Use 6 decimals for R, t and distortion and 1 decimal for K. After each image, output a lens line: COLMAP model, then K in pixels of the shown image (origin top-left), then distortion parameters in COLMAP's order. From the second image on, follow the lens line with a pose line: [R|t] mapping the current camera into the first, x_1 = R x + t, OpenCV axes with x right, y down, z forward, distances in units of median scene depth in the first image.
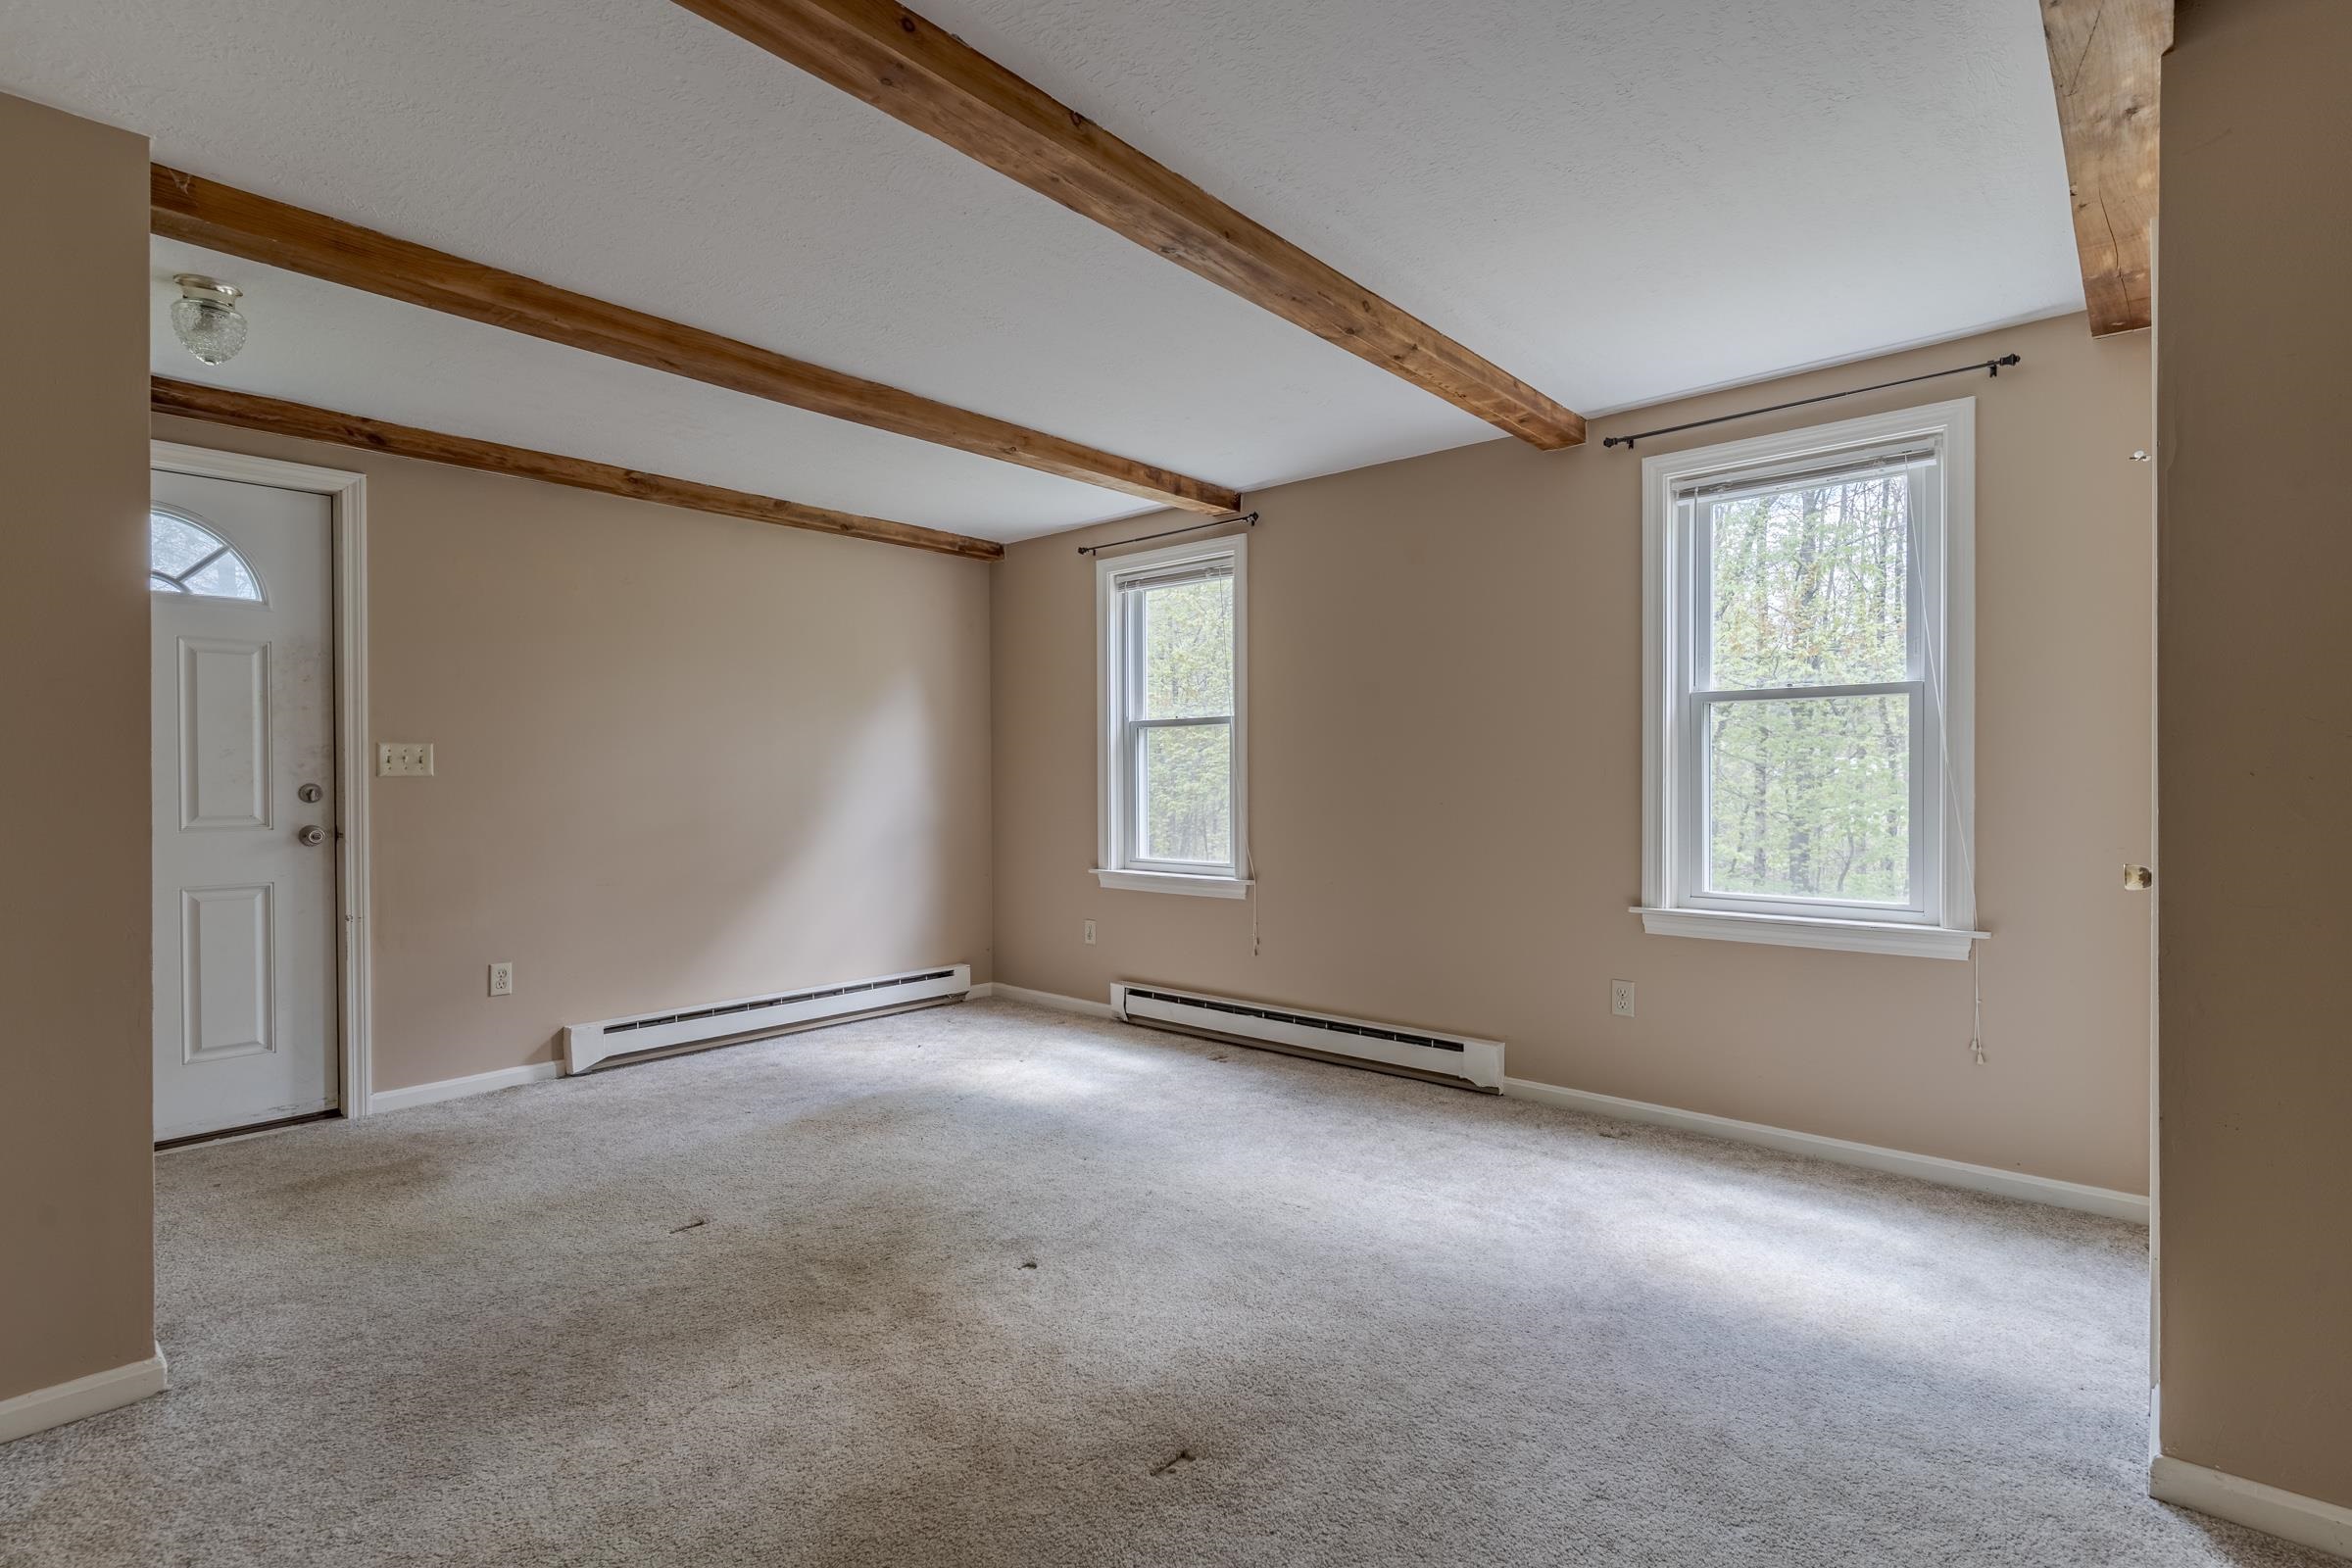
lens RADIAL K [[1118.6, 0, 1176.0], [0, 1118.6, 784.0], [0, 0, 1]] dist [0.000388, -0.000155]
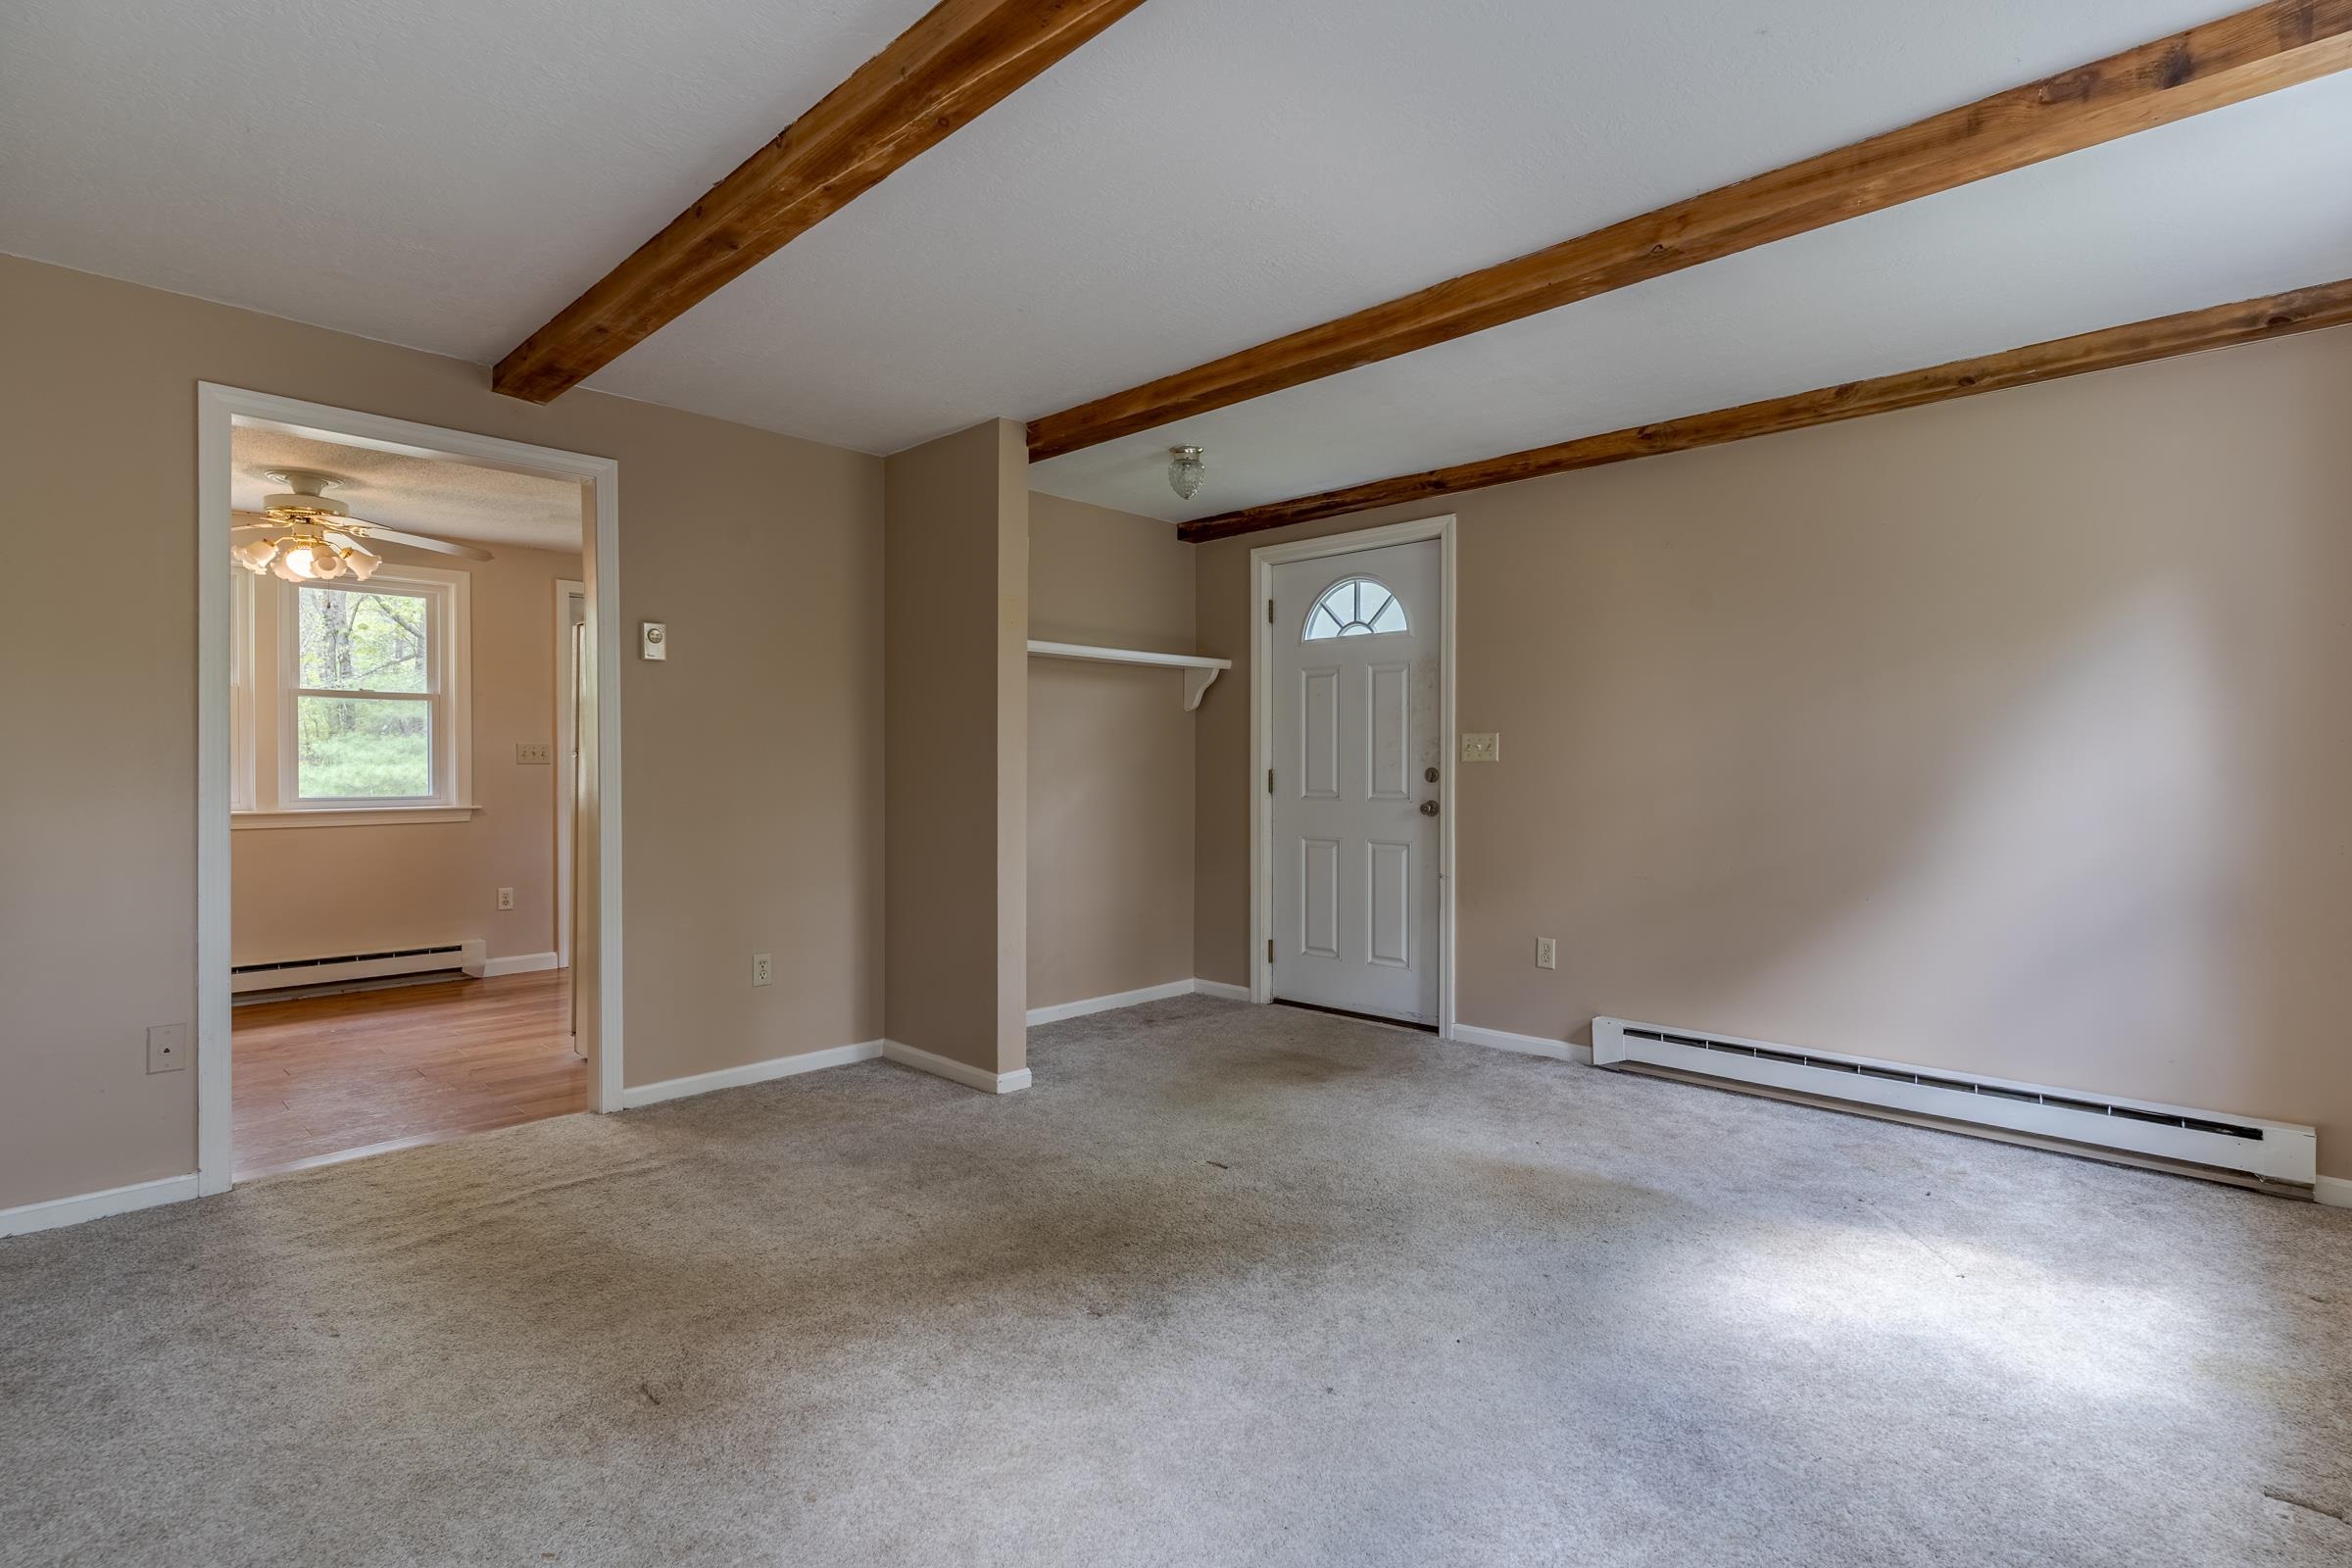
lens RADIAL K [[1125.7, 0, 1183.6], [0, 1125.7, 772.6], [0, 0, 1]] dist [0.003646, 0.000544]
pose [[-0.039619, 0.008134, -0.999182, 0.501222], [-0.007654, 0.999935, 0.008444, -0.002969], [0.999186, 0.007982, -0.039554, 0.738819]]
